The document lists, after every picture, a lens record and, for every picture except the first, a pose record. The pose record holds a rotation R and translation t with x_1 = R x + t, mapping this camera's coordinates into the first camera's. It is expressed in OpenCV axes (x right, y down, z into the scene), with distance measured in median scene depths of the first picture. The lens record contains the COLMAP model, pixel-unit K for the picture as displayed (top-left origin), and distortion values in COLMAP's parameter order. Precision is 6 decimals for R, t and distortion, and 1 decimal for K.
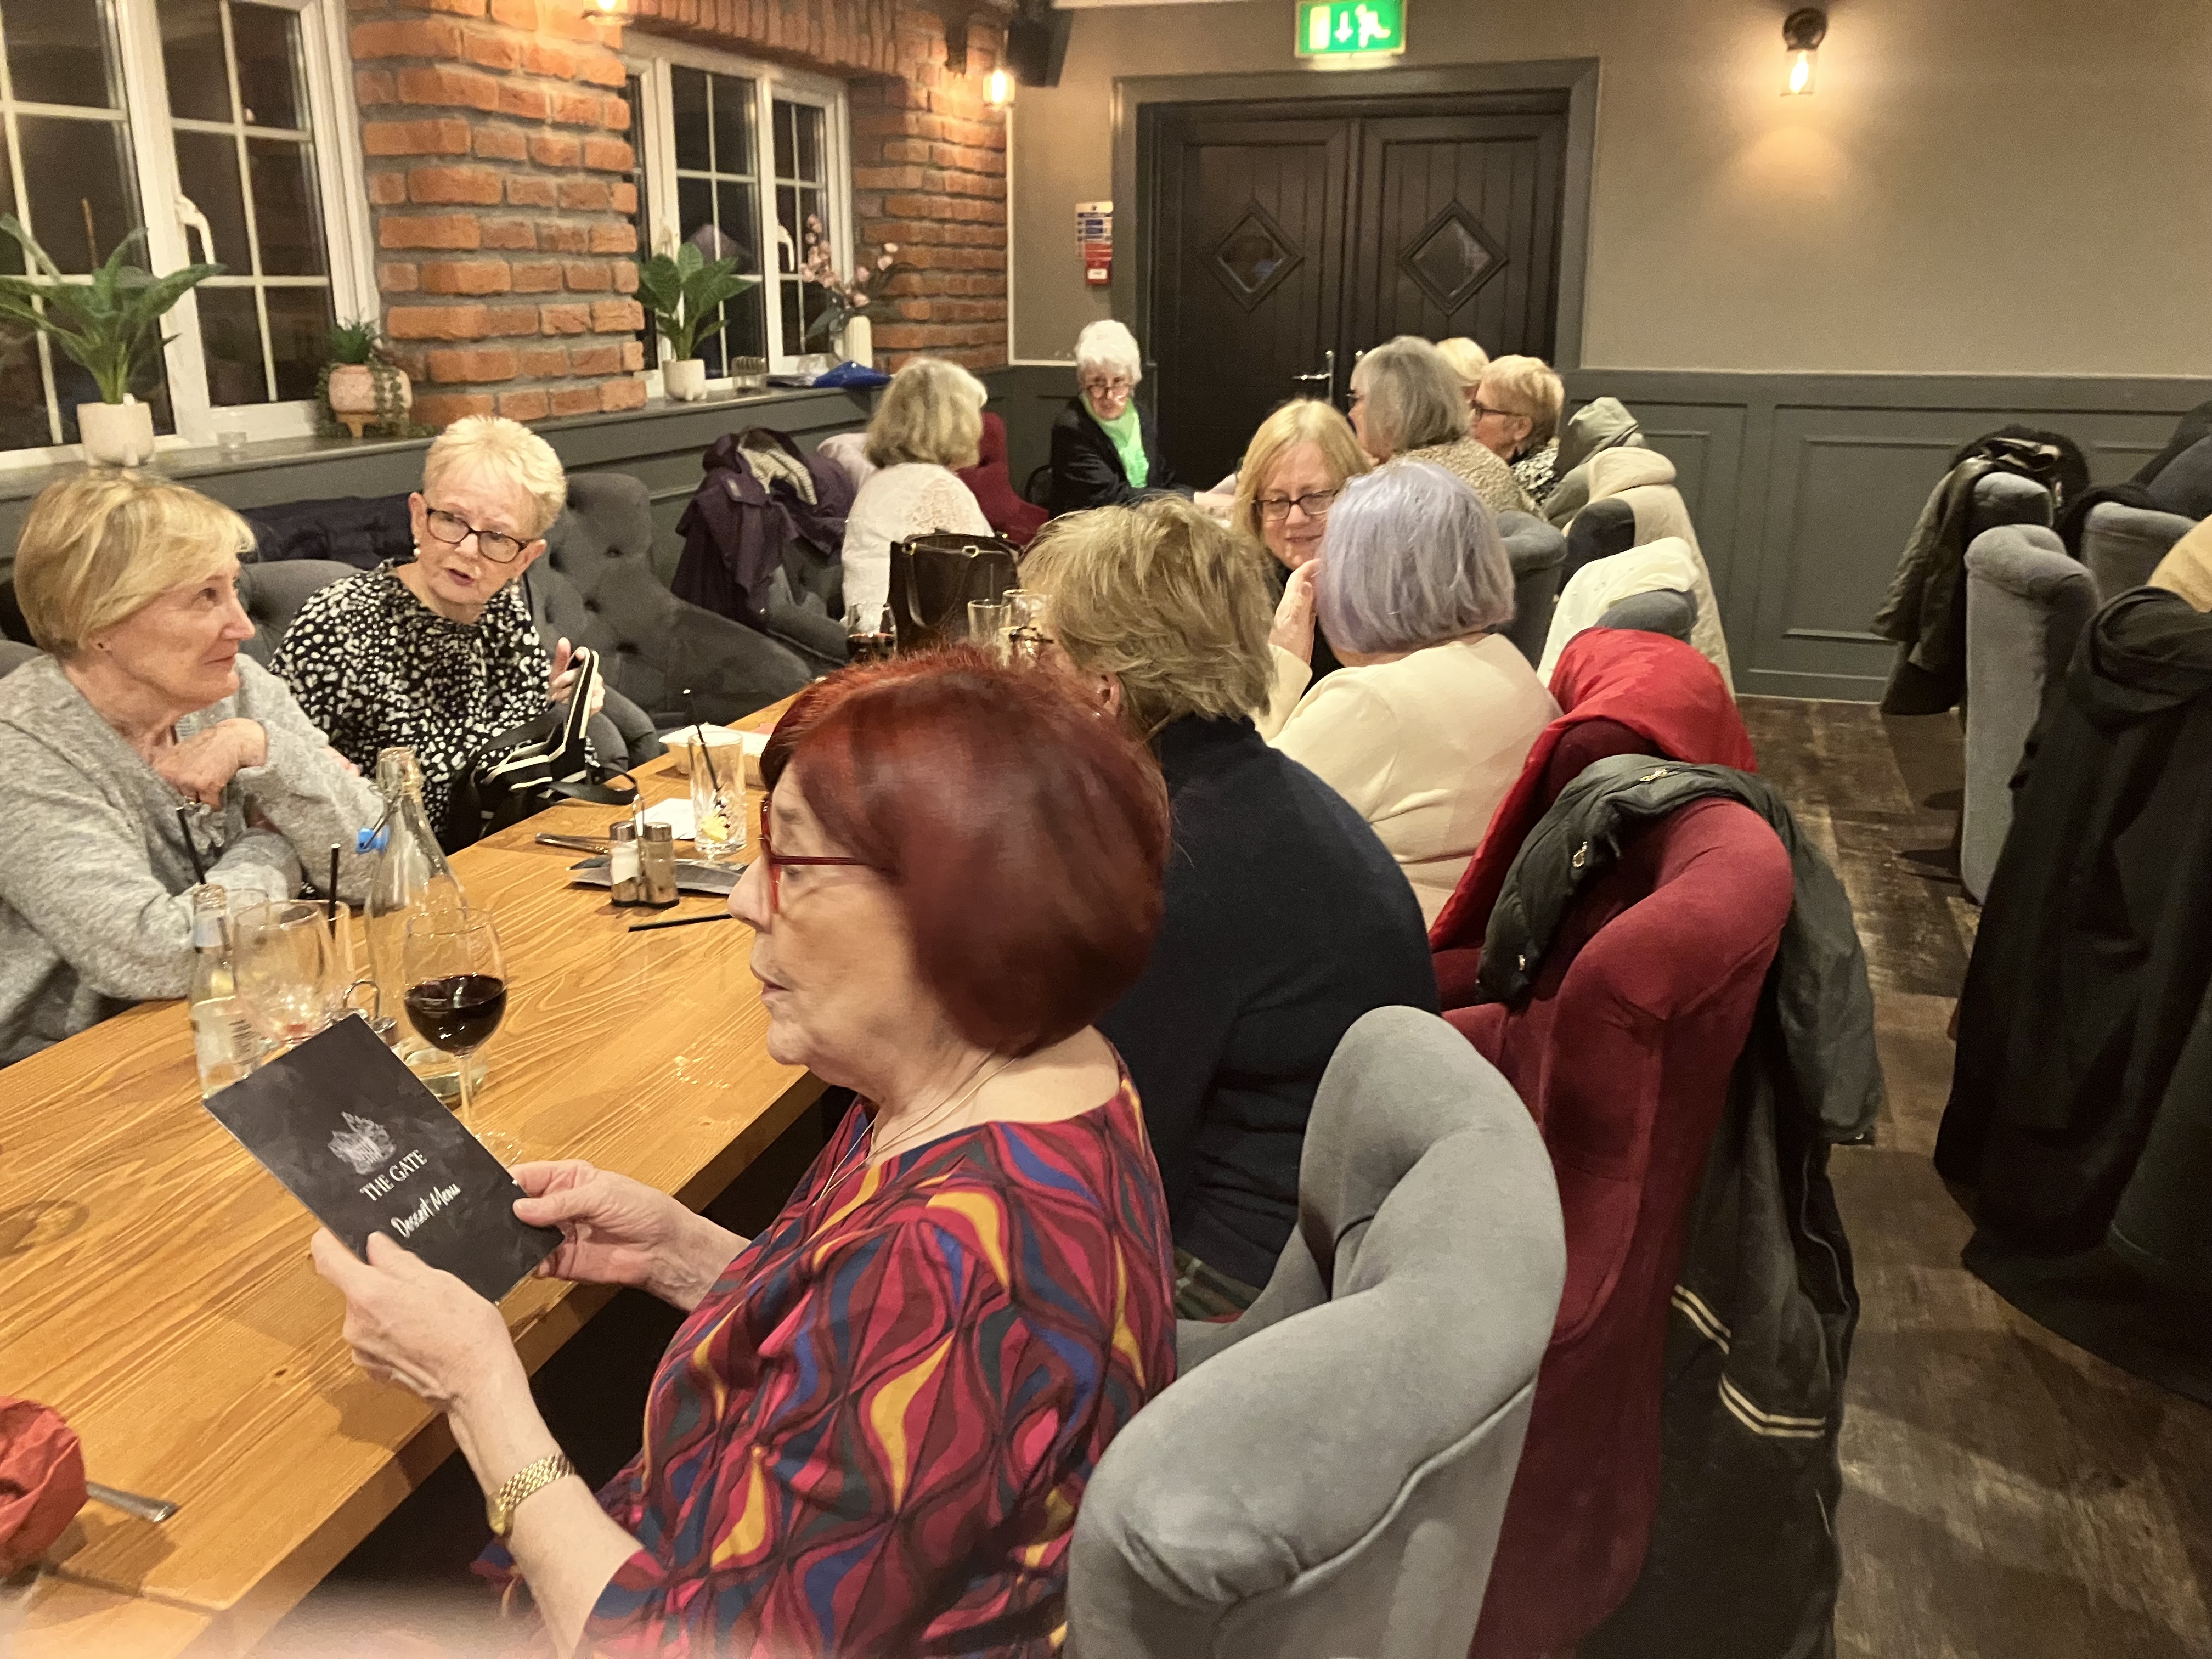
lens RADIAL K [[1779.9, 0, 1106.0], [0, 1779.9, 829.5], [0, 0, 1]] dist [0.055289, -0.065784]
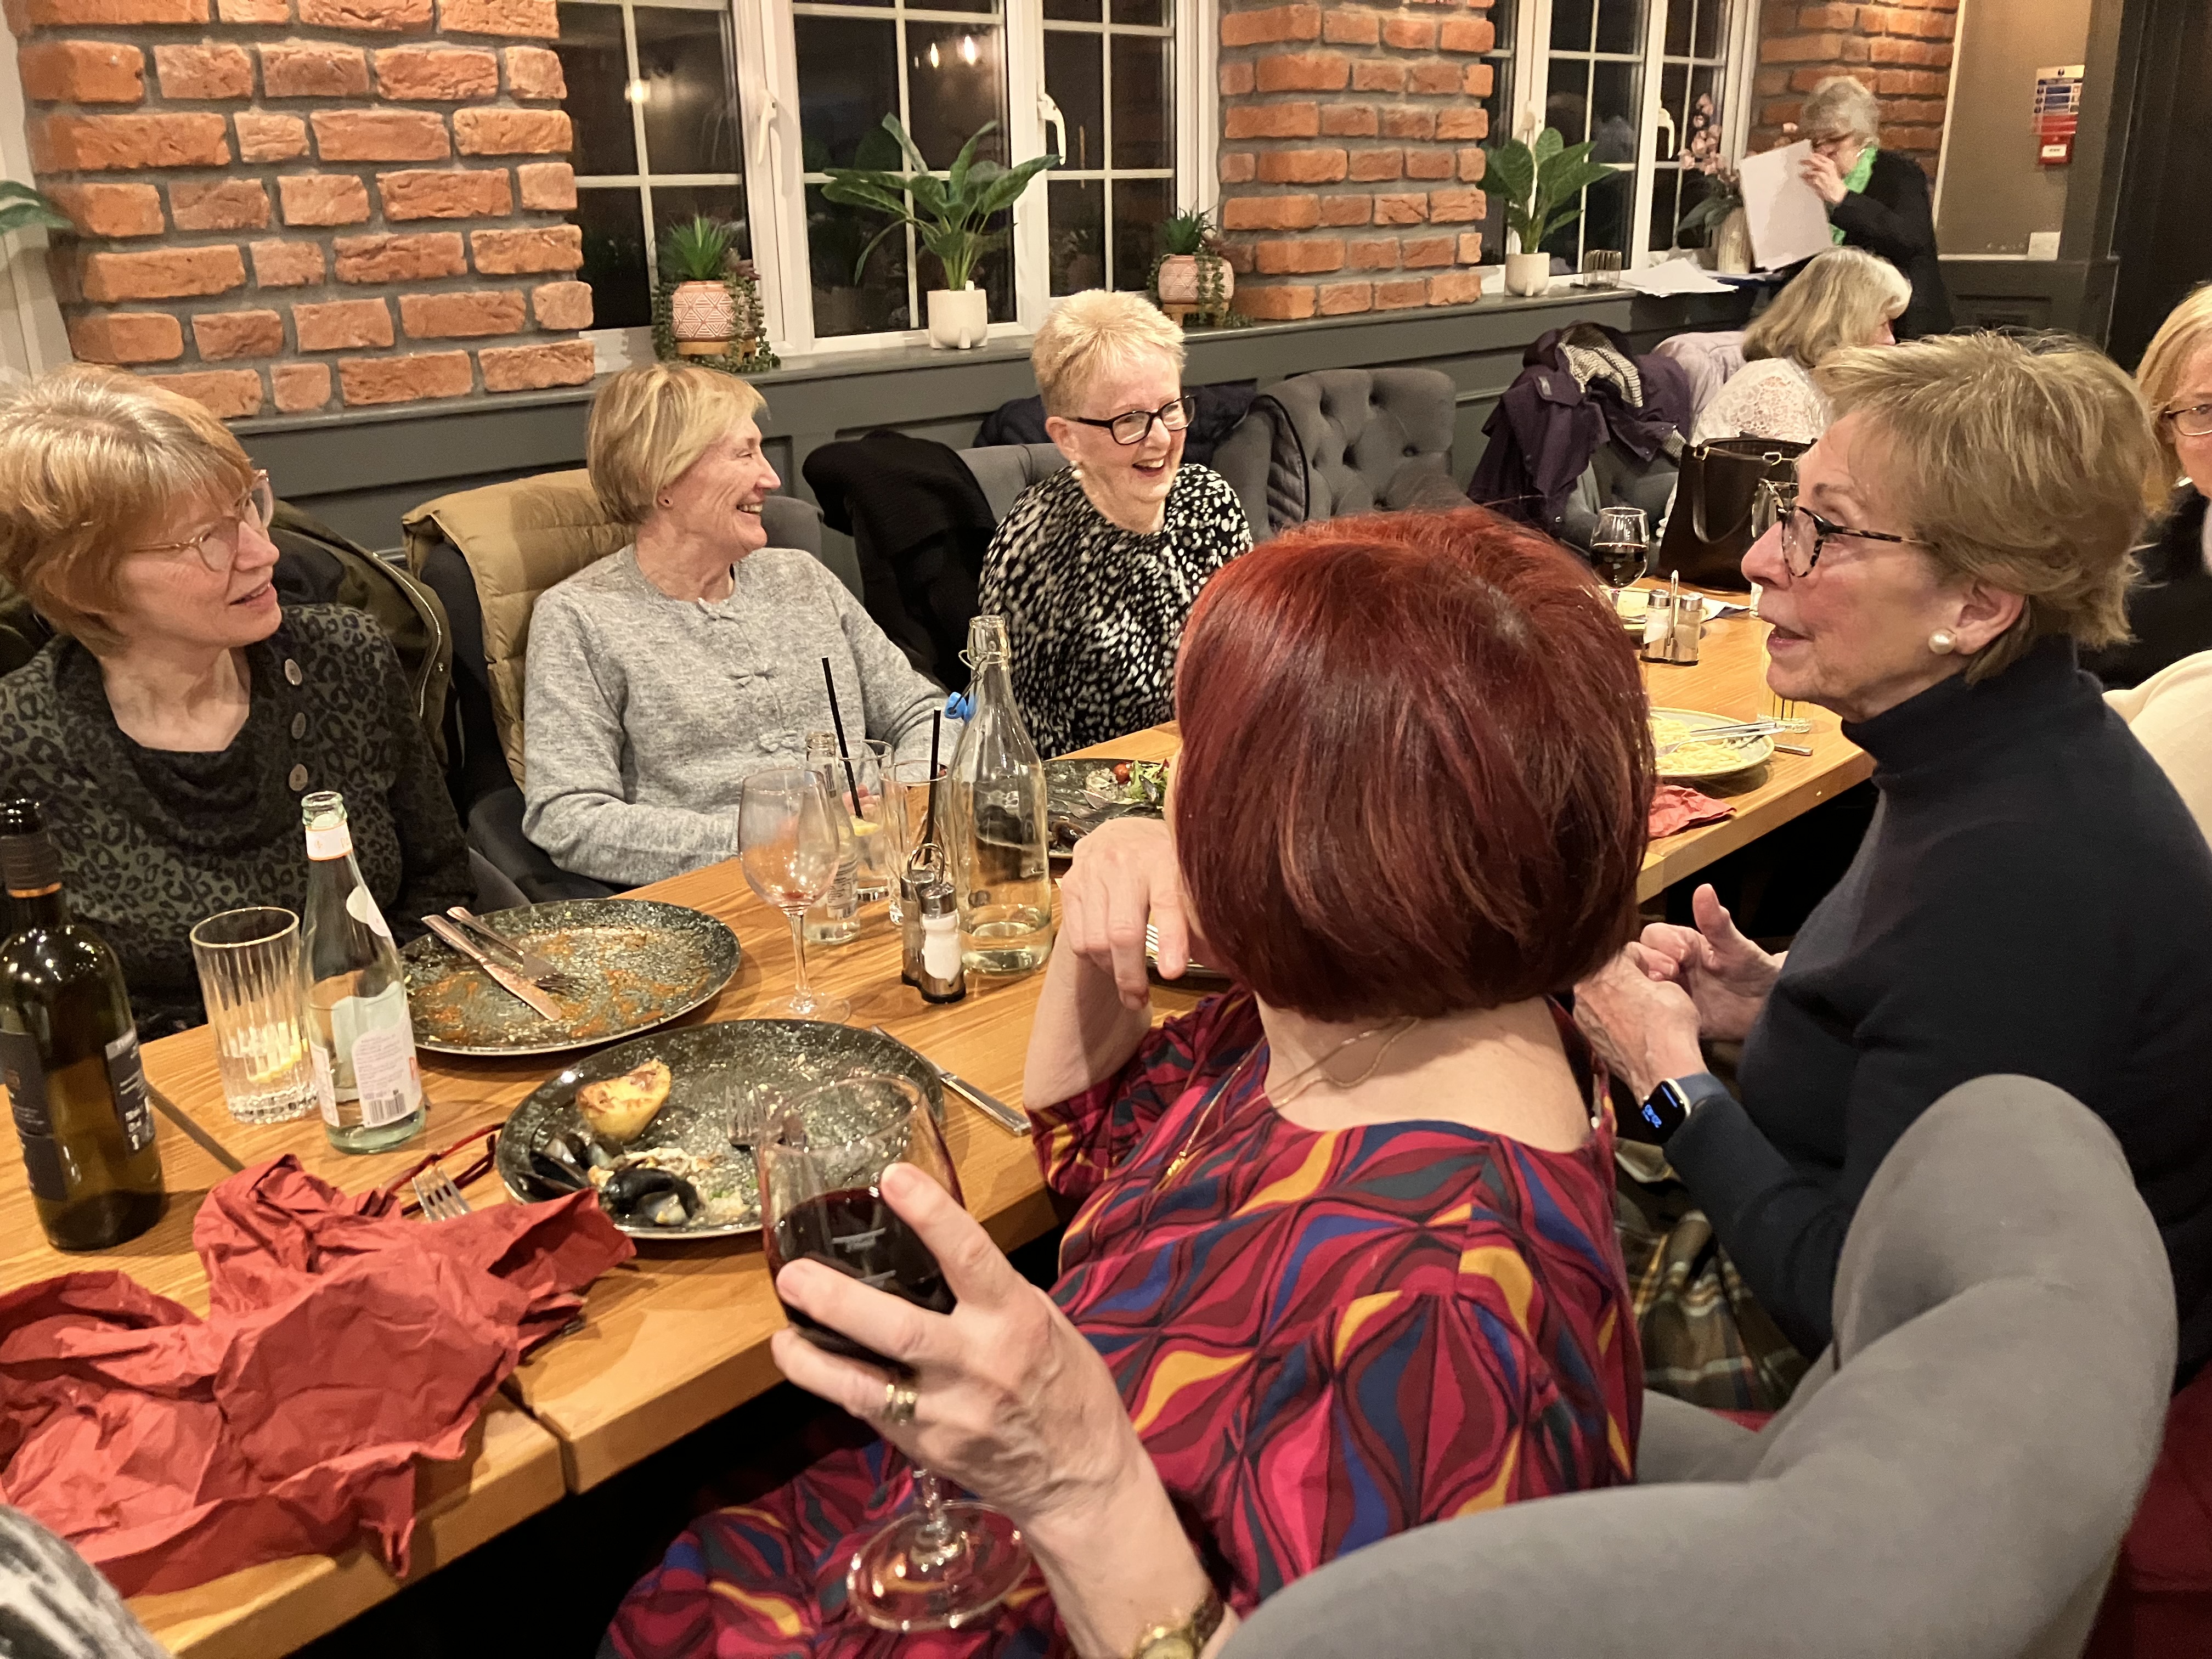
lens RADIAL K [[1833.7, 0, 1106.0], [0, 1833.7, 829.5], [0, 0, 1]] dist [-0.049544, 0.099396]
pose [[0.888187, 0.130126, -0.440671, 0.034796], [-0.112286, 0.991452, 0.066451, -0.000601], [0.445551, -0.009539, 0.895206, 0.047302]]
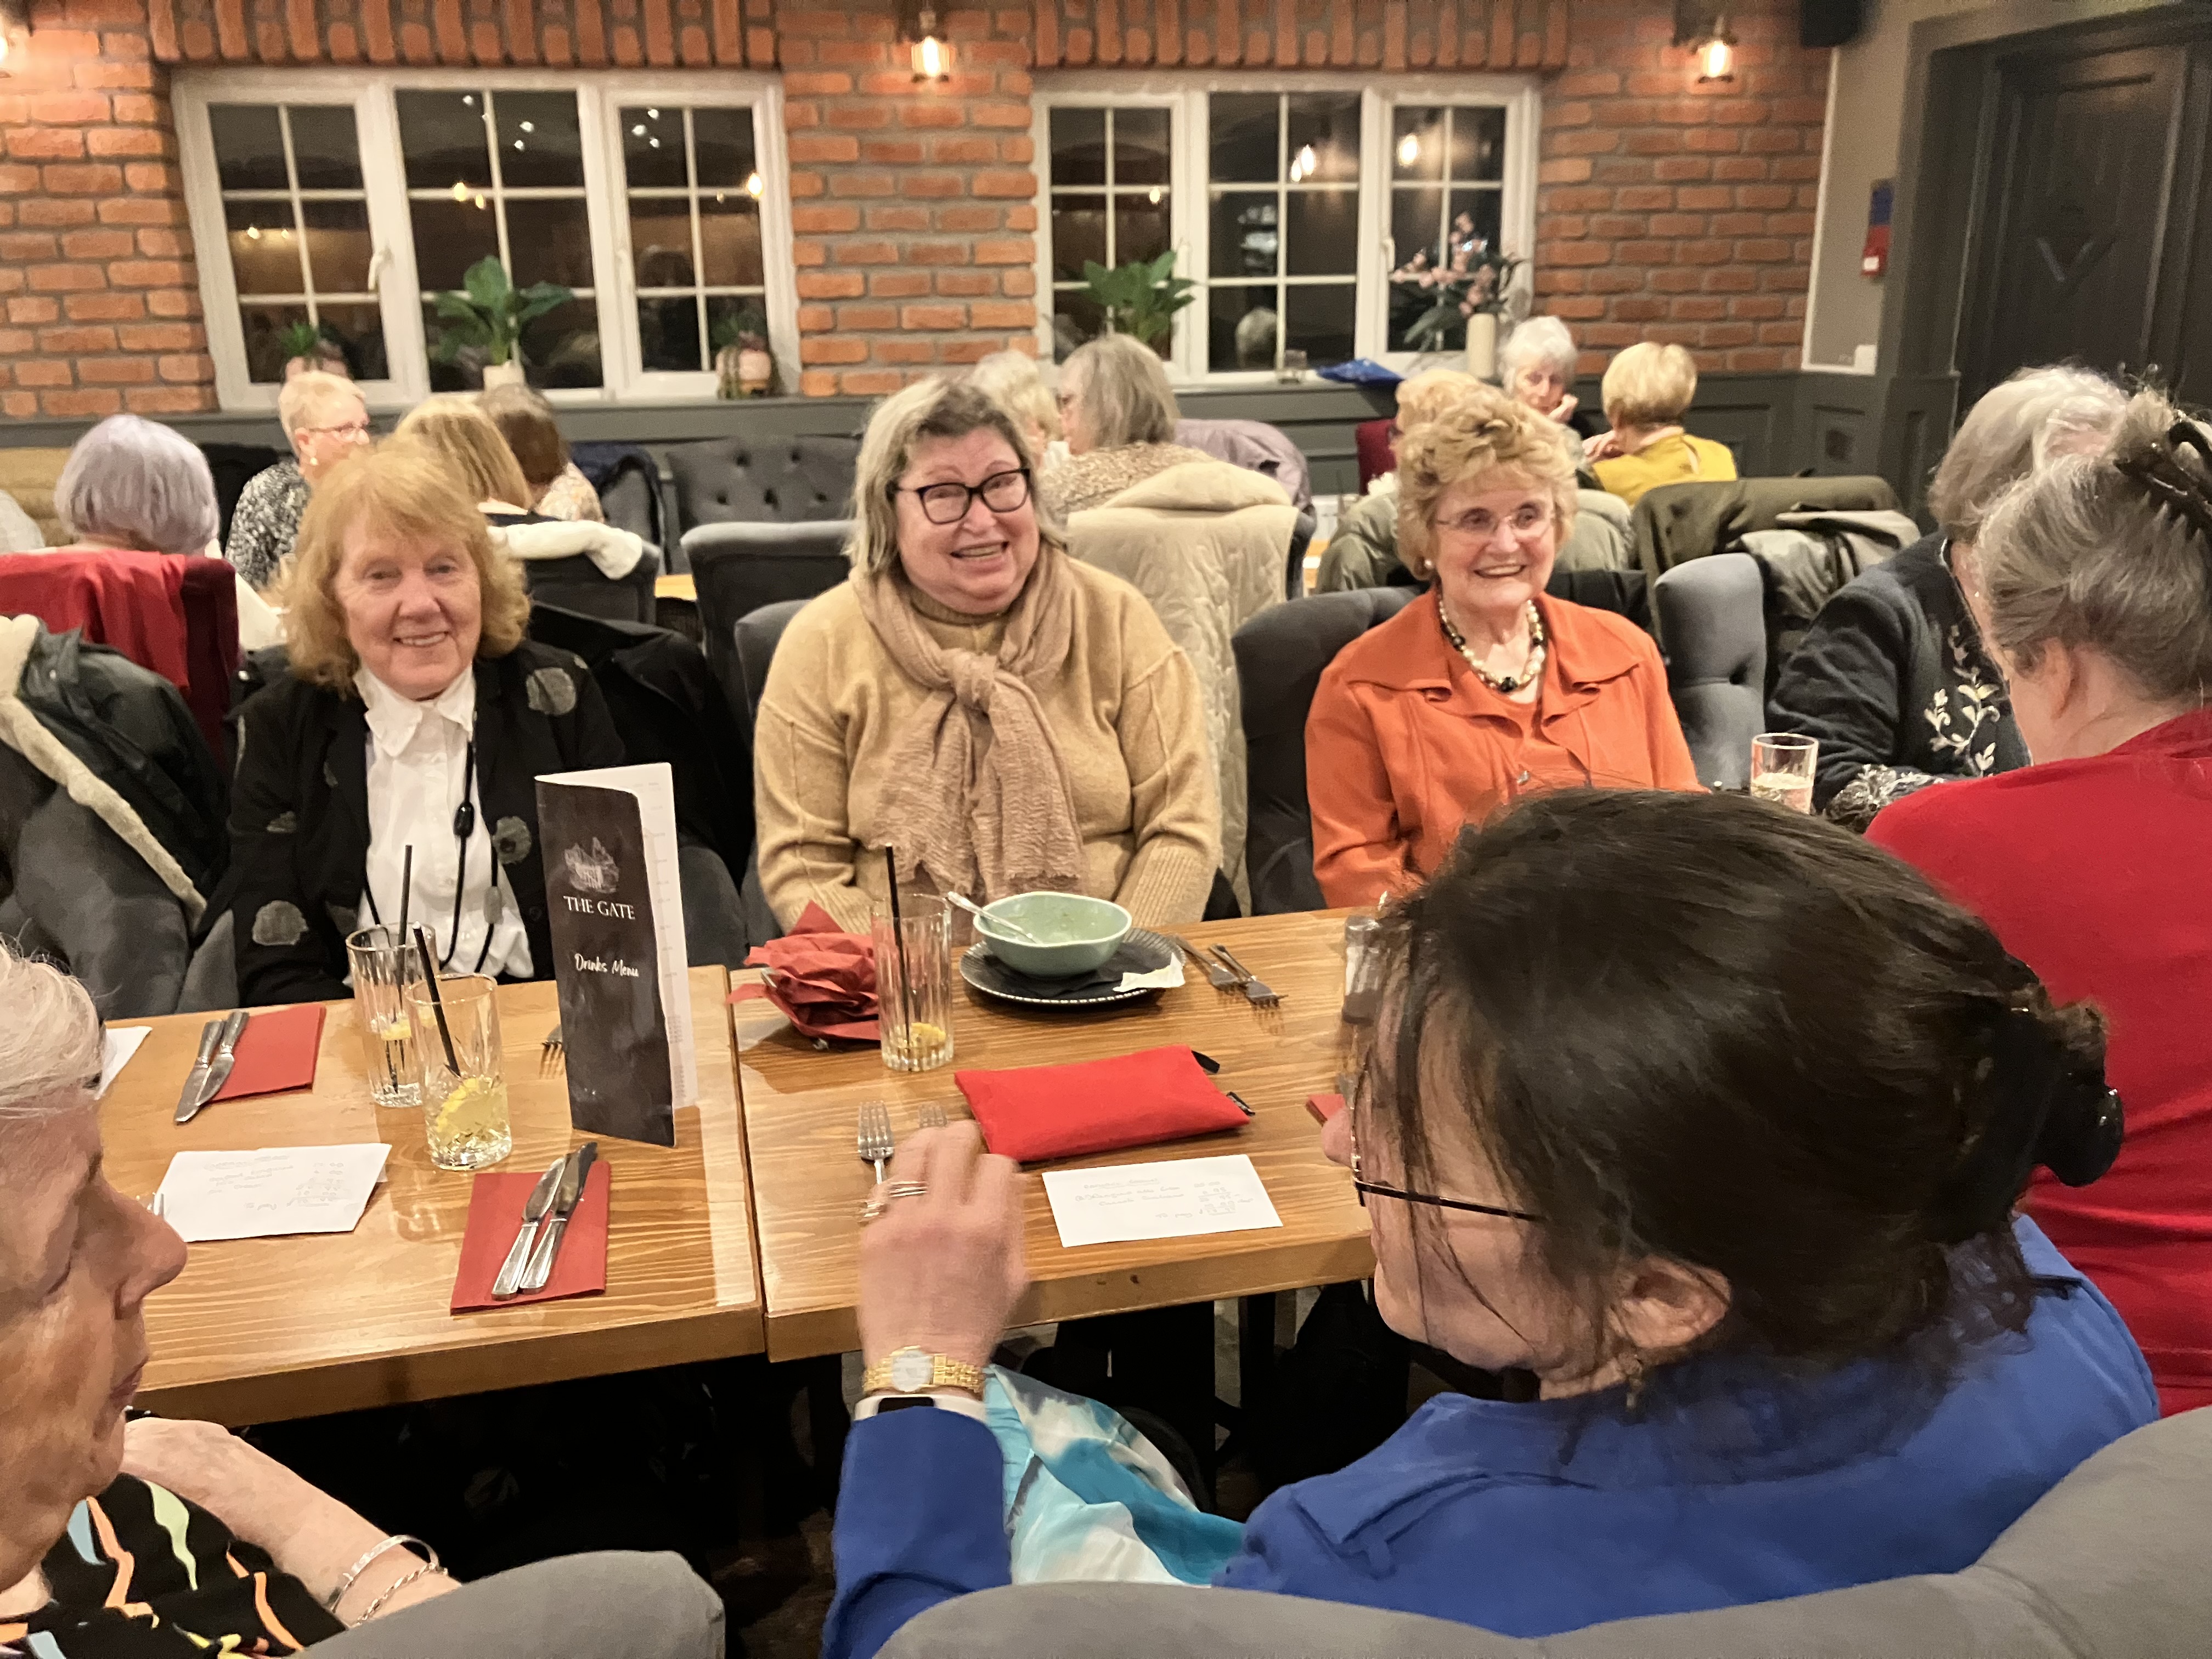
lens RADIAL K [[1779.7, 0, 1106.0], [0, 1779.7, 829.5], [0, 0, 1]] dist [-0.002166, -0.006079]
pose [[0.505482, 0.232543, -0.830910, 0.900030], [-0.236507, 0.963457, 0.125759, -0.123750], [0.829790, 0.132947, 0.542008, 0.472789]]
